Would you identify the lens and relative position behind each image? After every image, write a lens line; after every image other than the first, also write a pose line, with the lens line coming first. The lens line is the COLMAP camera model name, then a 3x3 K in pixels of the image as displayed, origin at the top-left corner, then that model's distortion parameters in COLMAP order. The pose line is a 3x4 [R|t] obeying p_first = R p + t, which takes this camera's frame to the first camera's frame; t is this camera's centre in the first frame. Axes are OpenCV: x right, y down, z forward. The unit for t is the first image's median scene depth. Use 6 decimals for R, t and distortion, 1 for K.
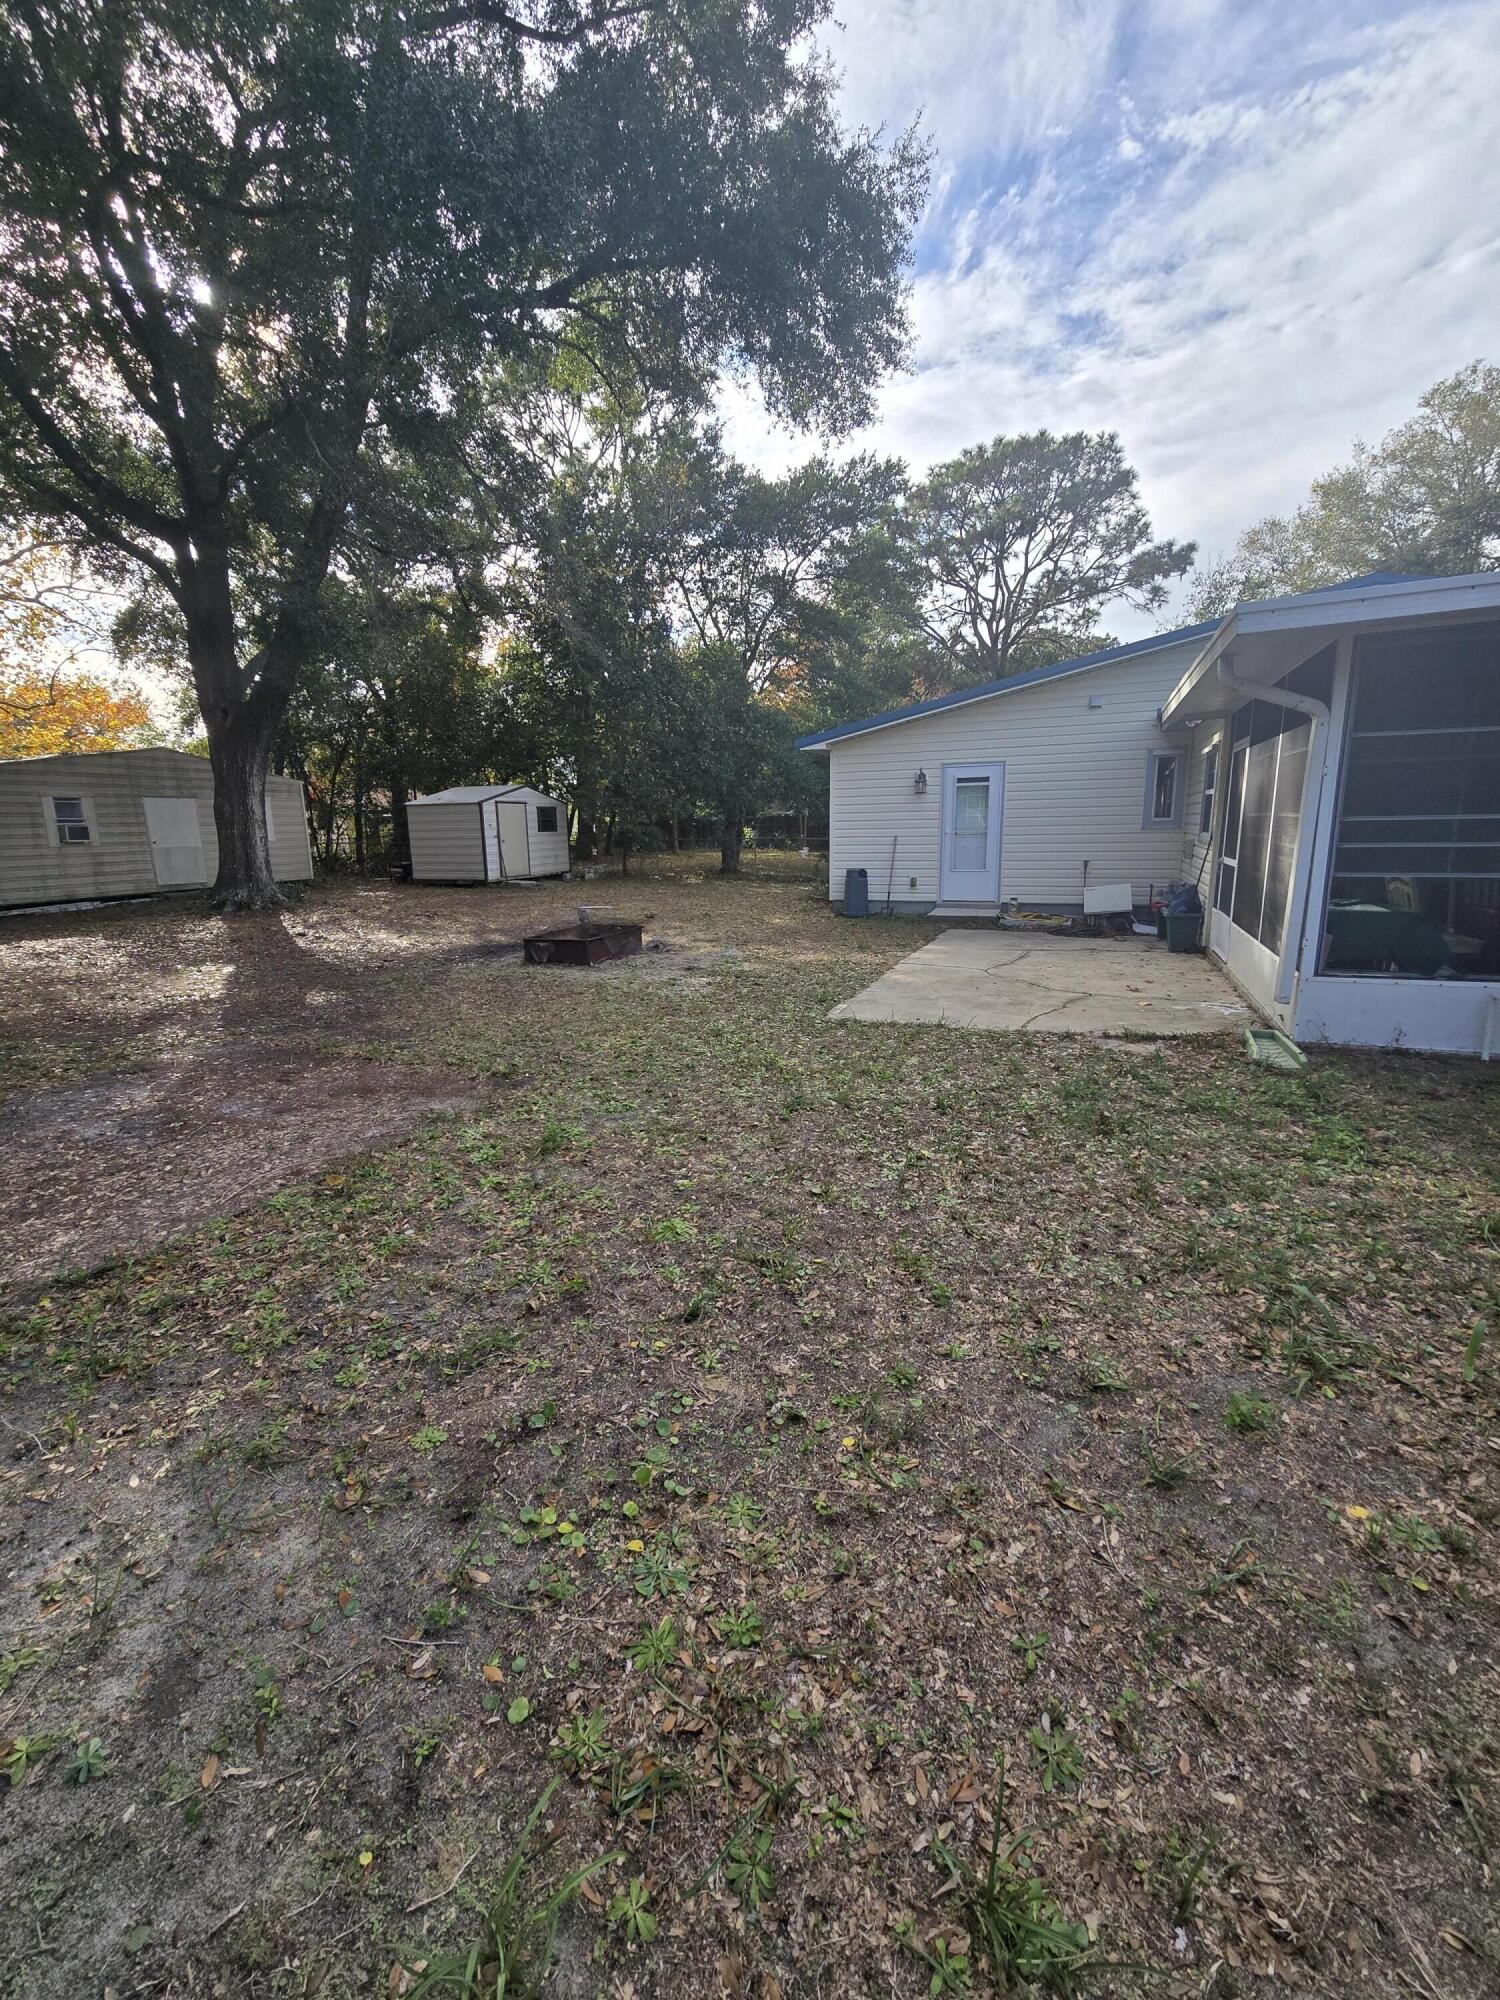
lens RADIAL K [[808.7, 0, 747.0], [0, 808.7, 992.3], [0, 0, 1]] dist [0.001532, -0.003740]
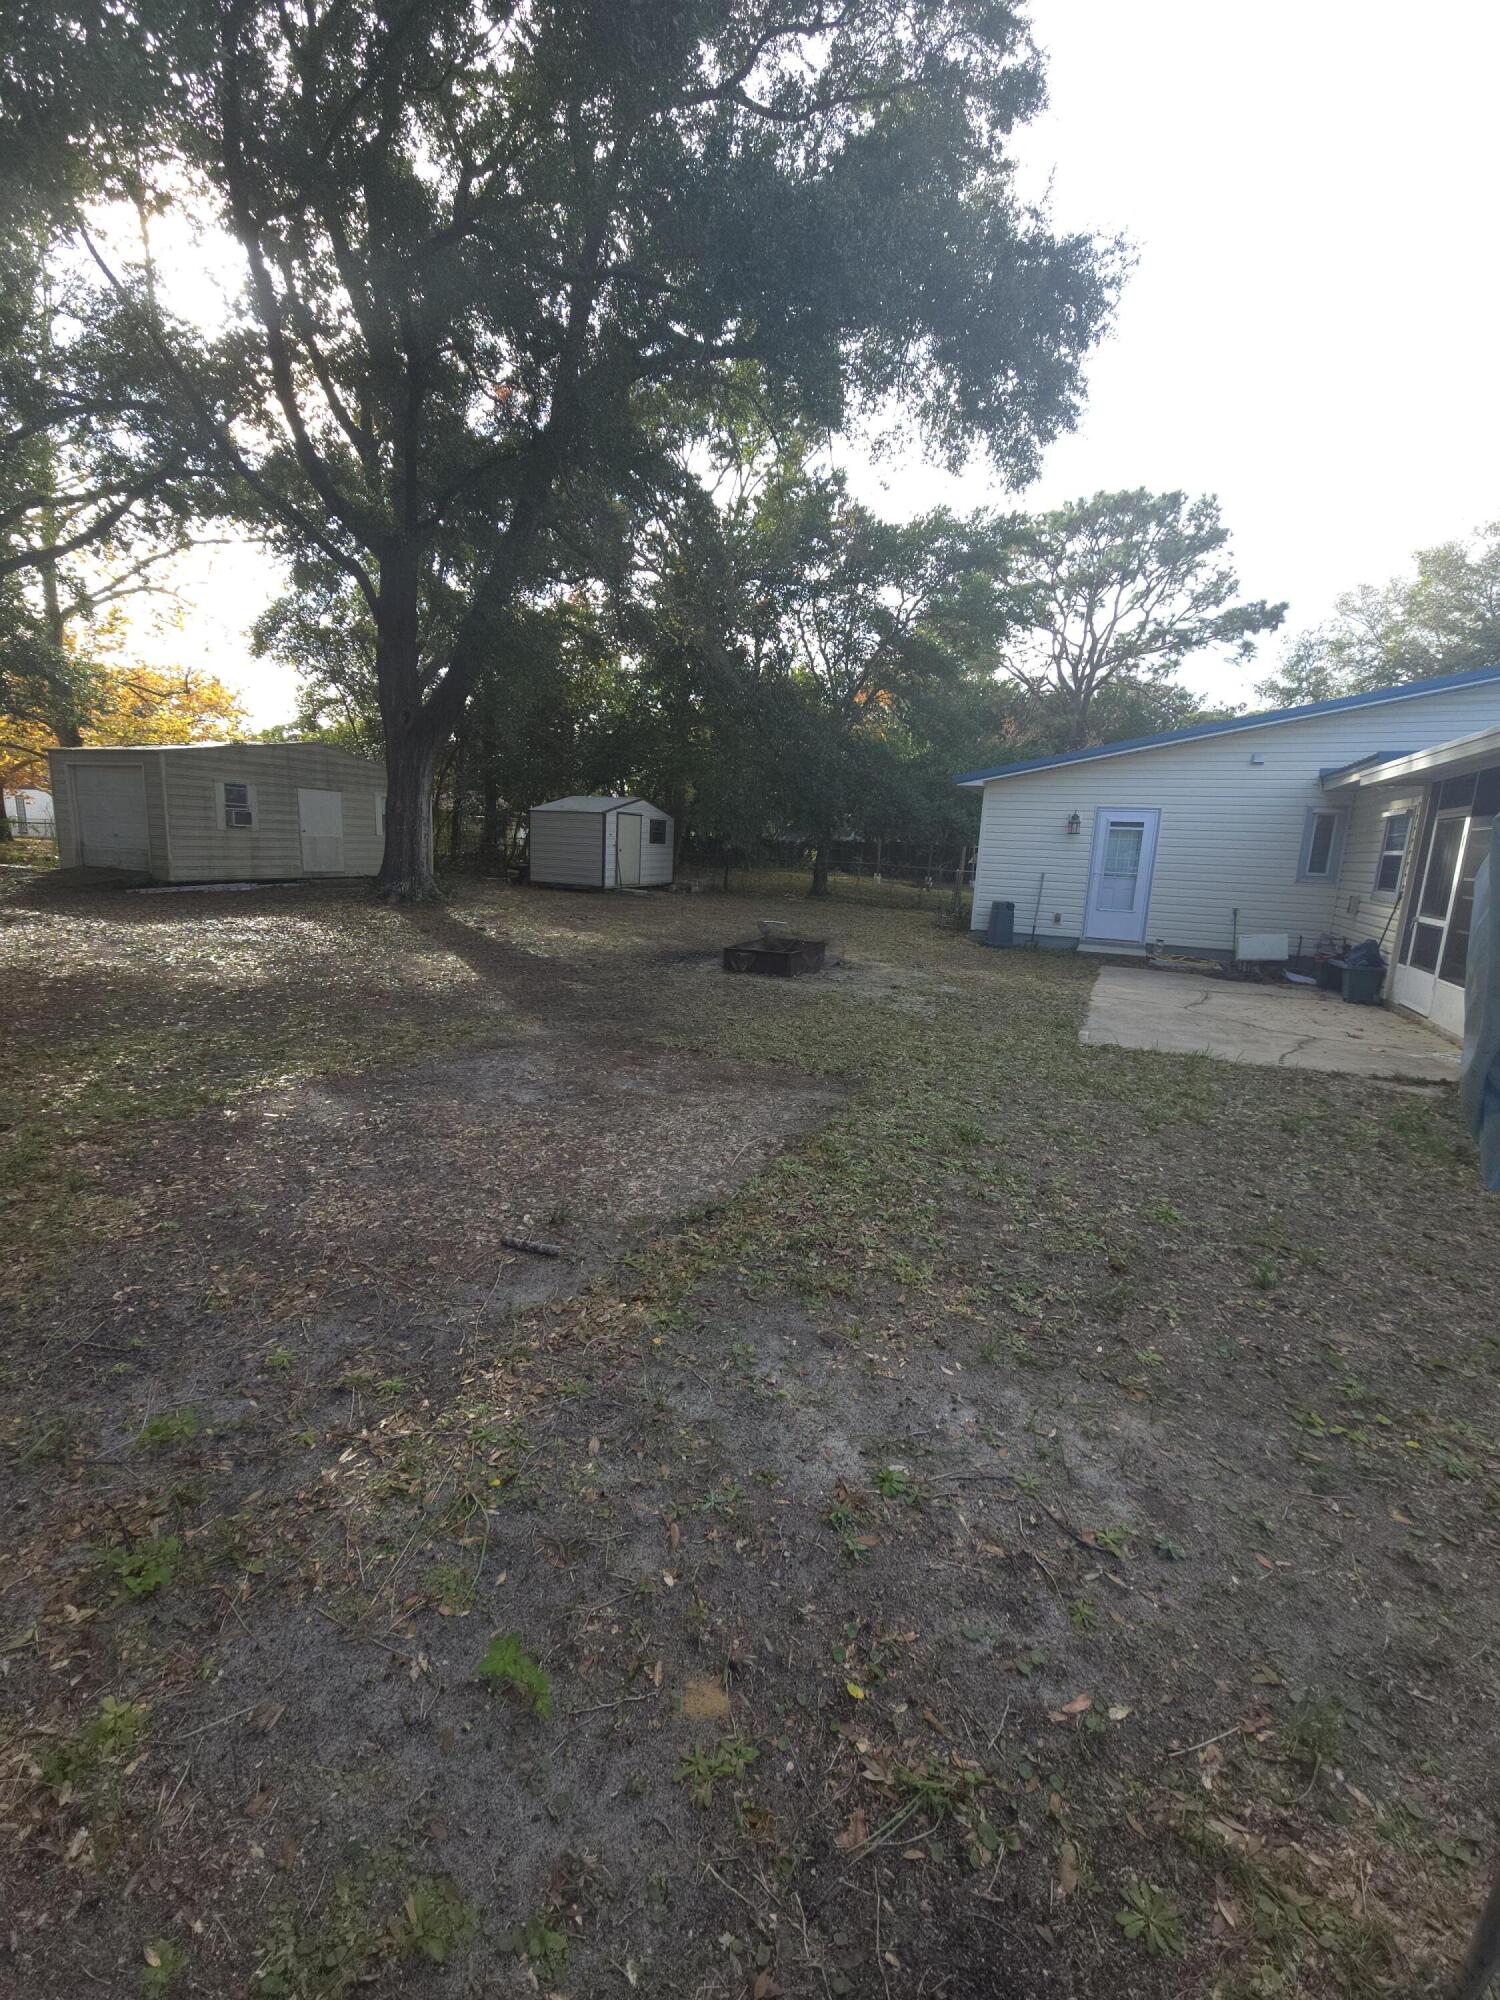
lens RADIAL K [[801.7, 0, 753.3], [0, 801.7, 991.9], [0, 0, 1]] dist [0.001480, 0.000224]
pose [[0.997323, 0.068885, -0.024523, -0.204418], [-0.069417, 0.997354, -0.021579, 0.011636], [0.022971, 0.023223, 0.999466, -0.053416]]
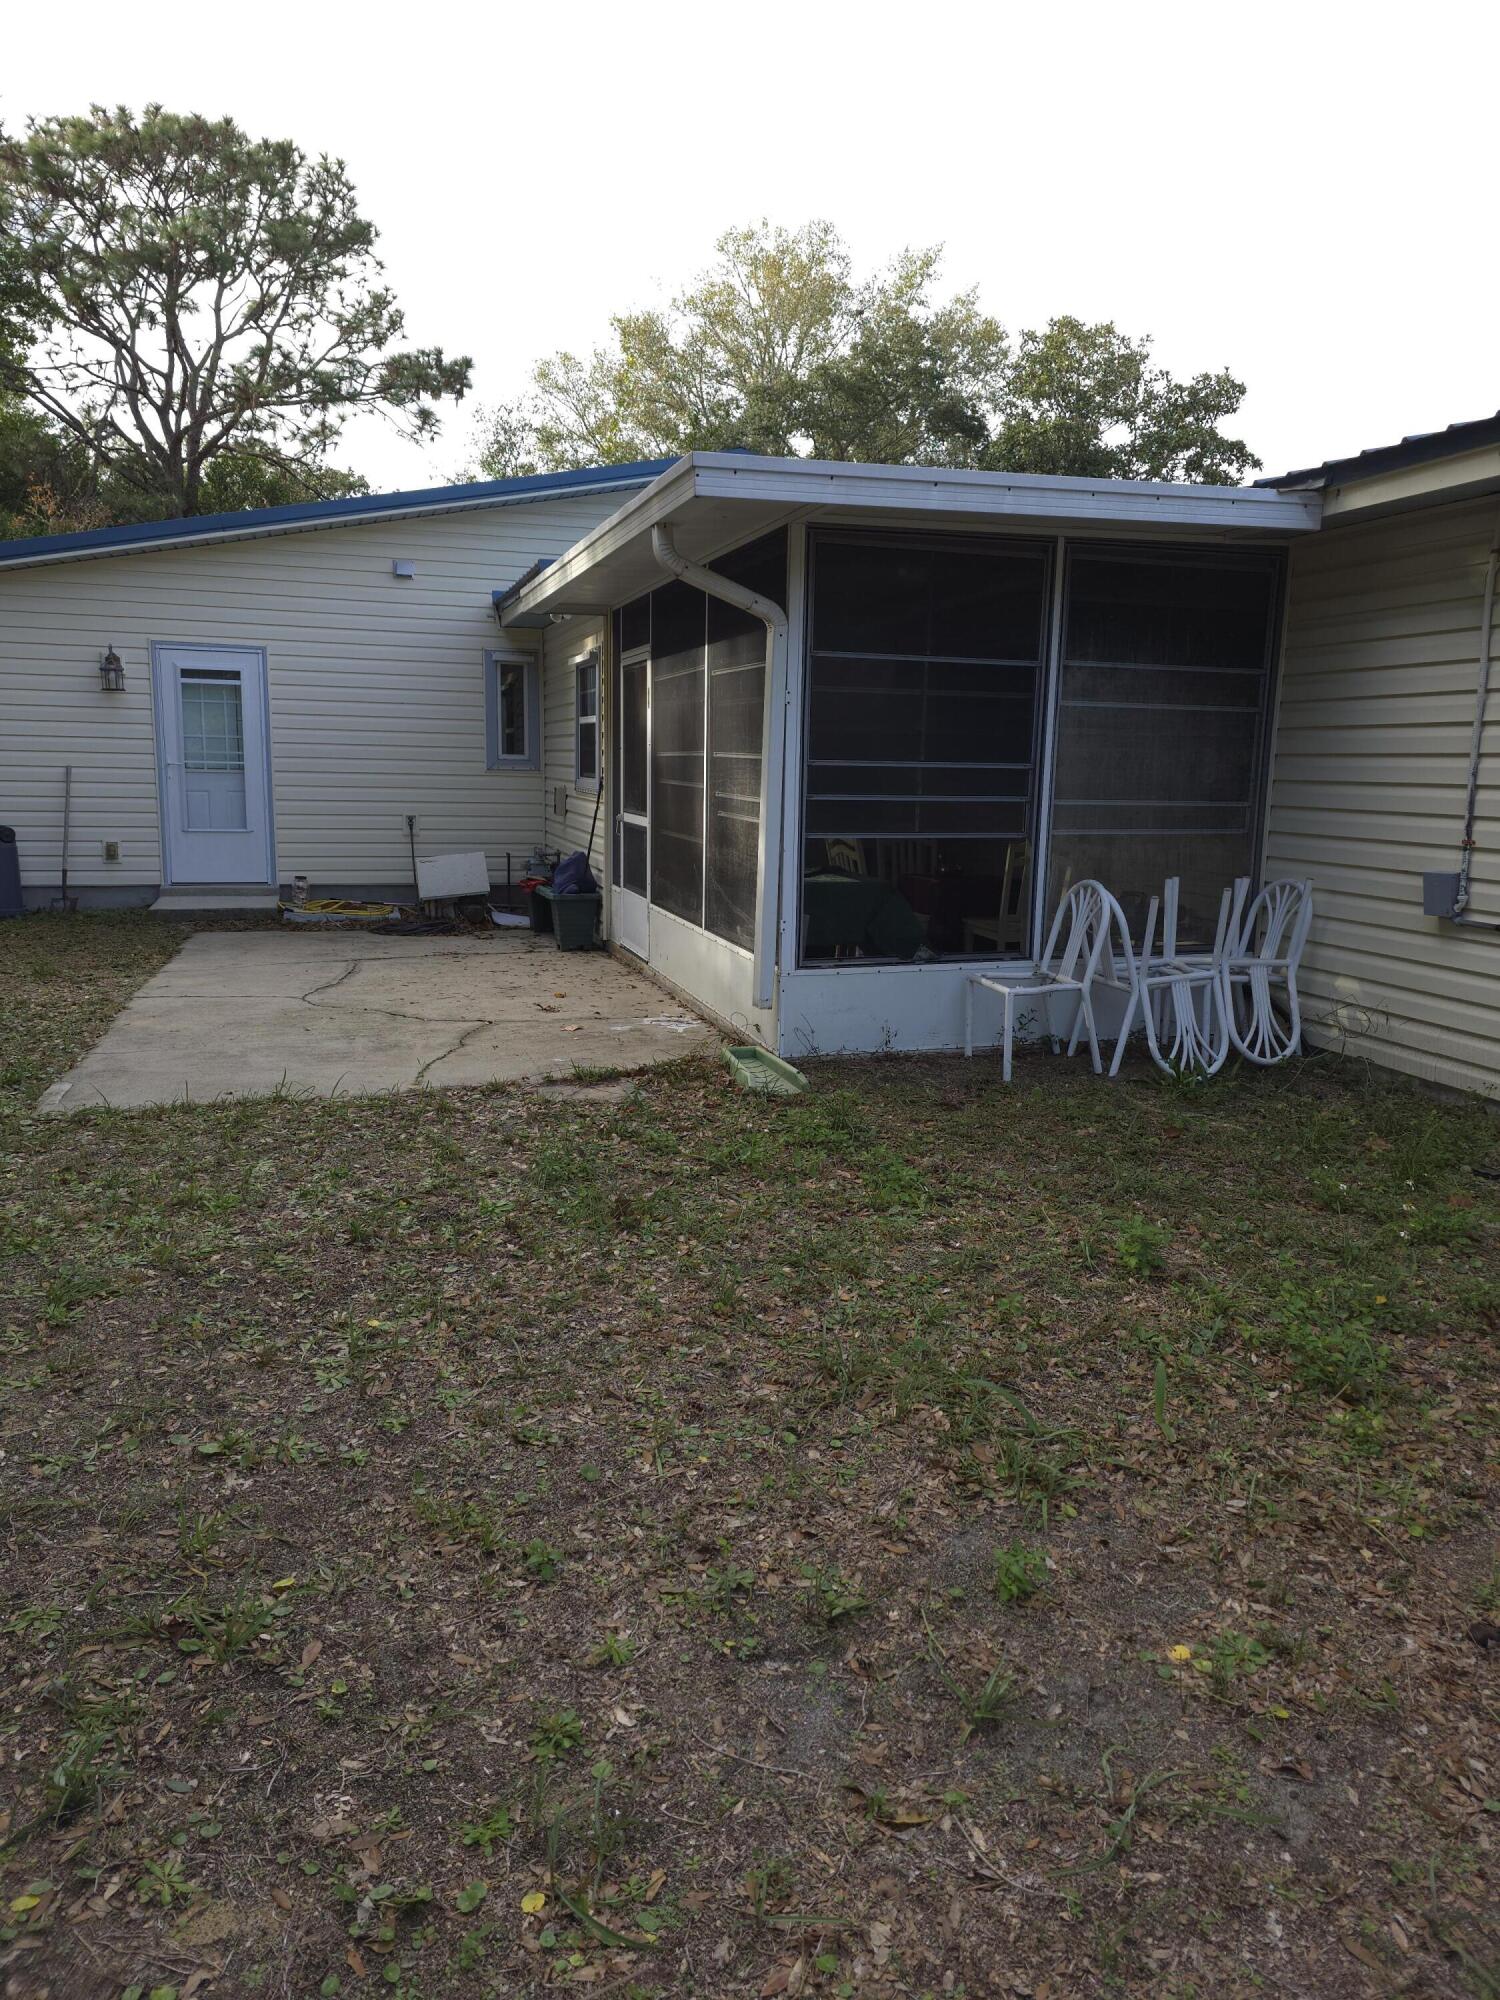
lens RADIAL K [[1315.8, 0, 750.4], [0, 1315.8, 974.2], [0, 0, 1]] dist [0.072617, -0.071726]
pose [[0.769979, -0.065092, 0.634741, -0.054074], [0.093286, 0.995578, -0.011066, -0.002778], [-0.631213, 0.067733, 0.772646, 0.041315]]
